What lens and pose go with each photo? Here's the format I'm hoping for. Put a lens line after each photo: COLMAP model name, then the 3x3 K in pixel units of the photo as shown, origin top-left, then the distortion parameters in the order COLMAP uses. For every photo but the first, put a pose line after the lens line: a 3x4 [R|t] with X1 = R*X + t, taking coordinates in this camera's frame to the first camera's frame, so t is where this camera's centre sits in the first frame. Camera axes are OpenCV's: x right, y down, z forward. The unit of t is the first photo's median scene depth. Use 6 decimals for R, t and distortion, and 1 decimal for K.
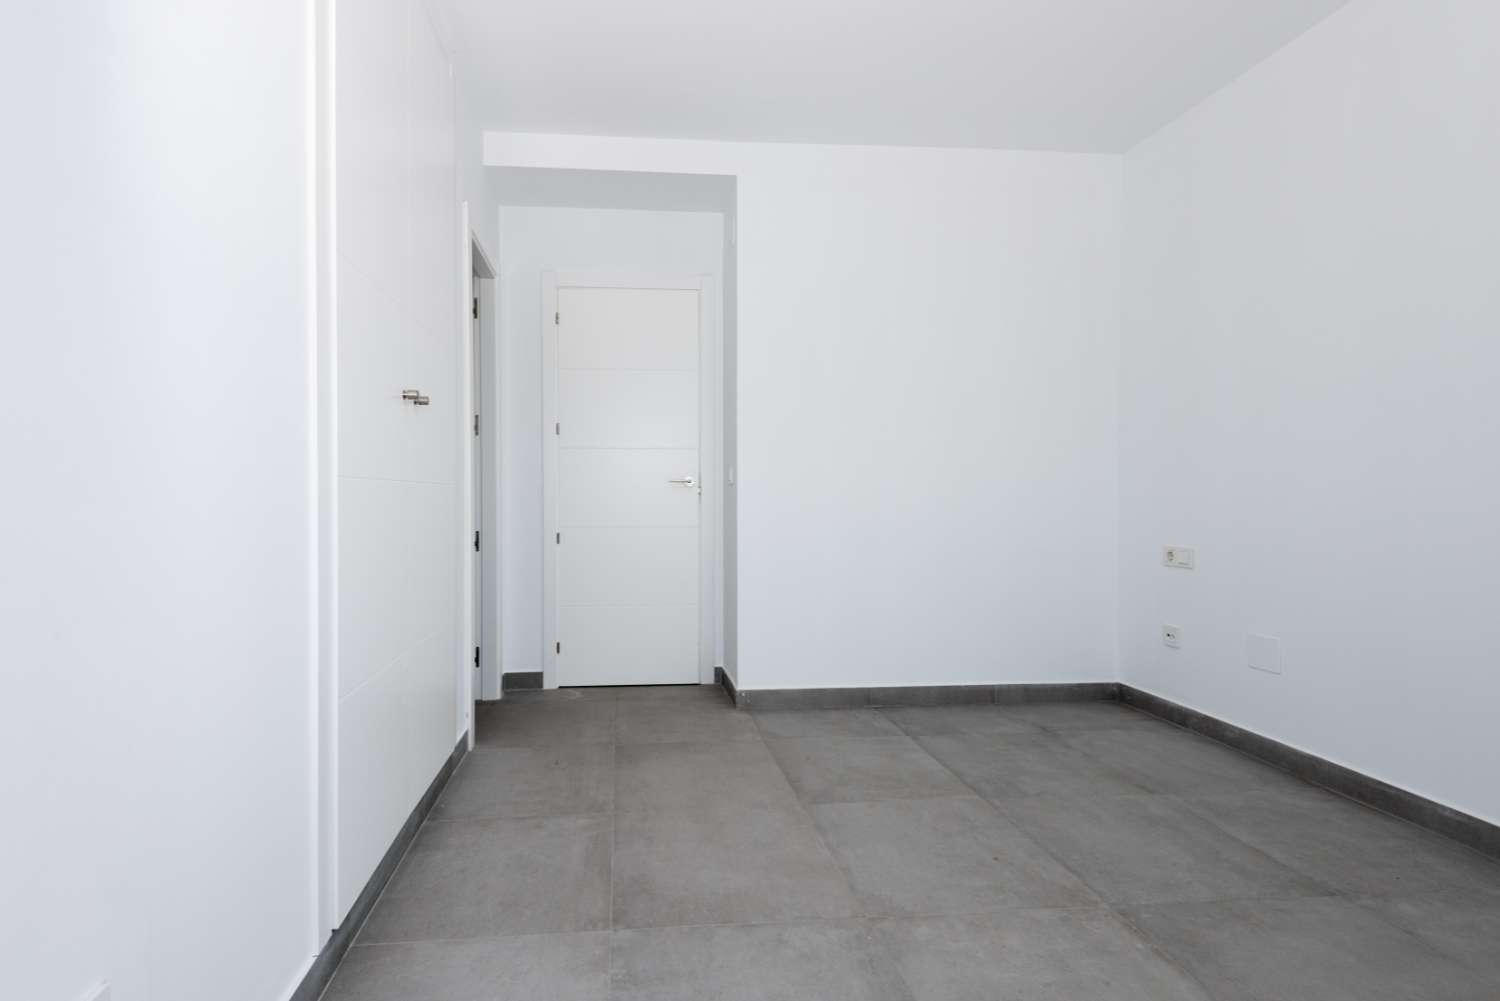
lens RADIAL K [[699.1, 0, 685.1], [0, 699.1, 503.9], [0, 0, 1]] dist [0.007046, -0.004531]
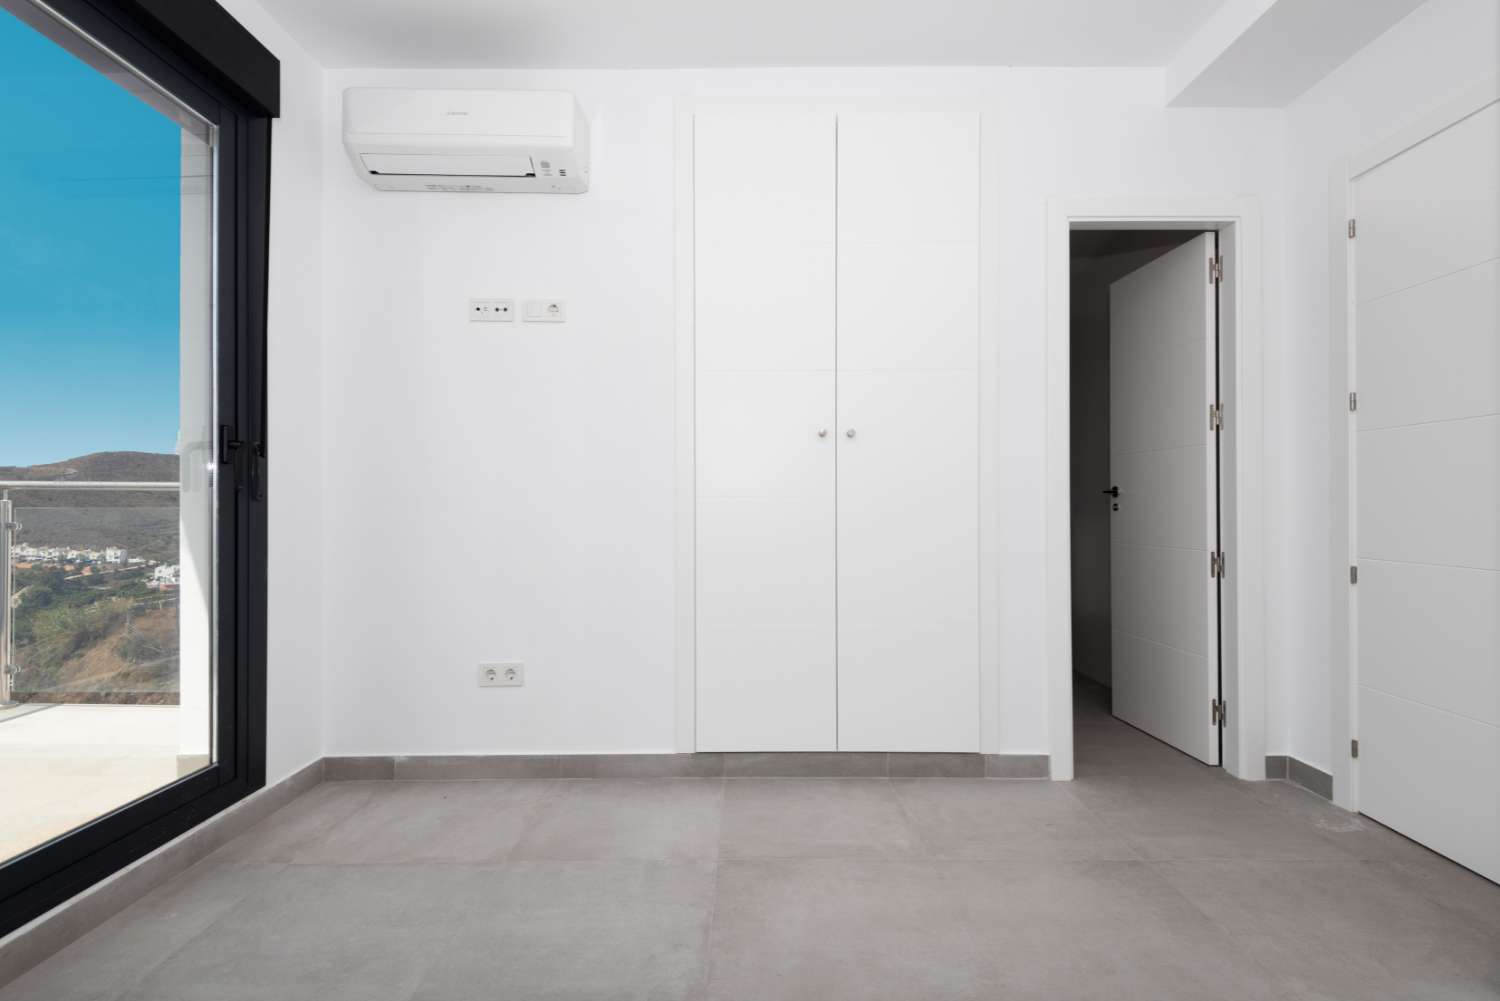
lens RADIAL K [[699.1, 0, 751.6], [0, 699.1, 491.2], [0, 0, 1]] dist [0.007046, -0.004531]
pose [[-0.081808, -0.007066, -0.996623, 0.698384], [-0.014520, 0.999877, -0.005897, -0.020465], [0.996542, 0.013988, -0.081900, 0.716374]]
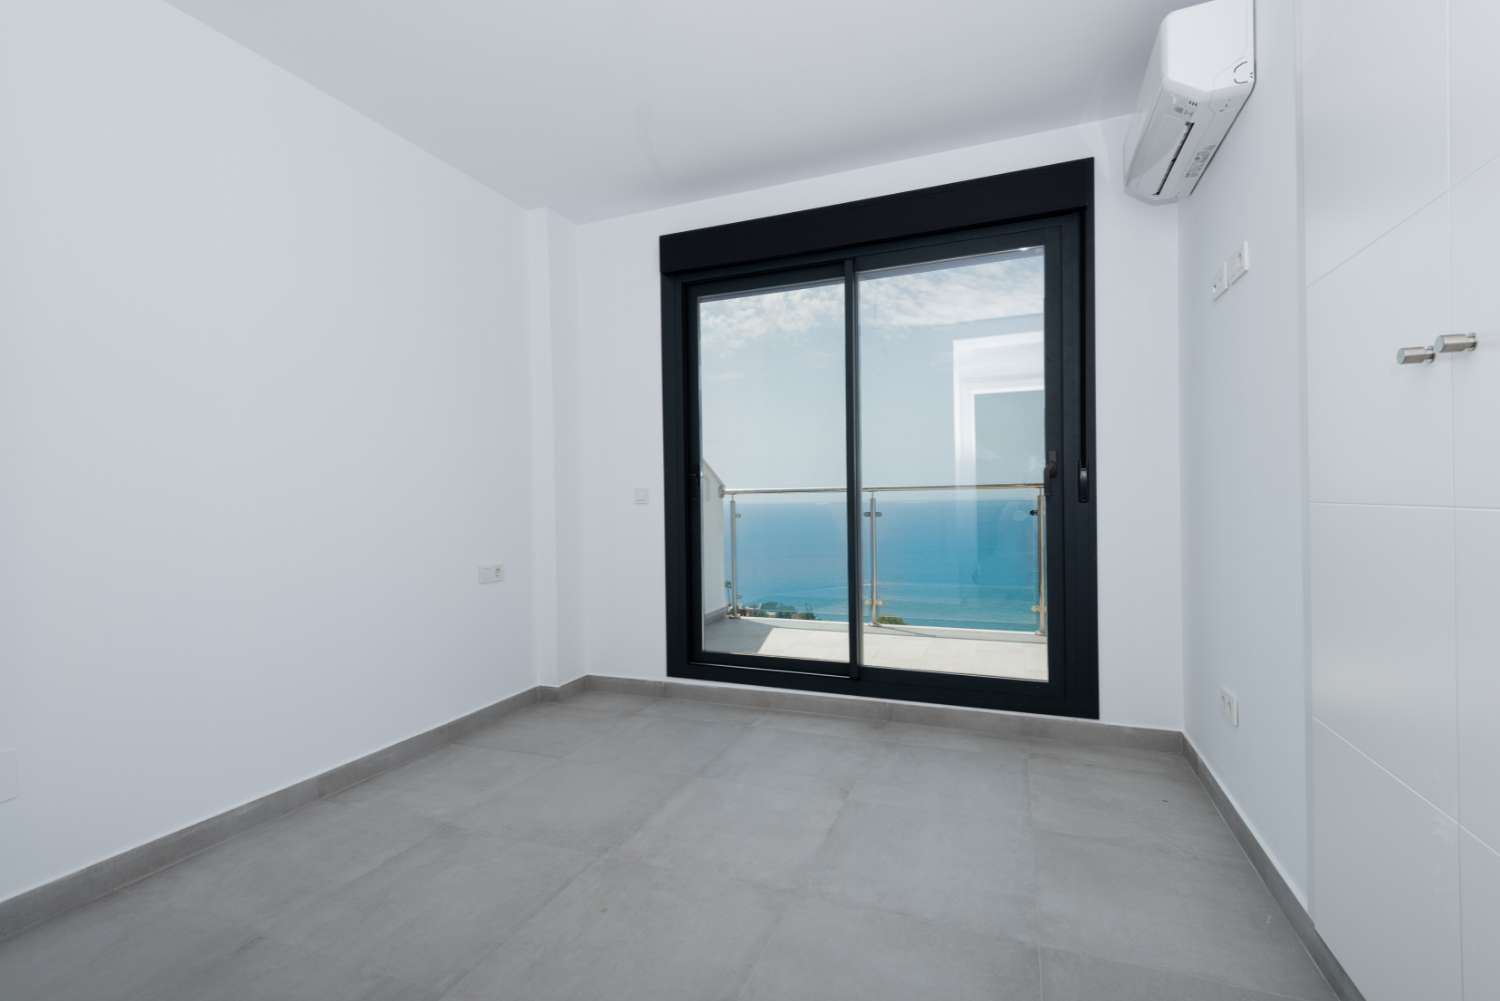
lens RADIAL K [[699.1, 0, 743.6], [0, 699.1, 502.4], [0, 0, 1]] dist [0.007046, -0.004531]
pose [[-0.891283, 0.015666, 0.453178, -0.122115], [0.030528, 0.999209, 0.025499, -0.047834], [-0.452420, 0.036562, -0.891055, 1.298270]]
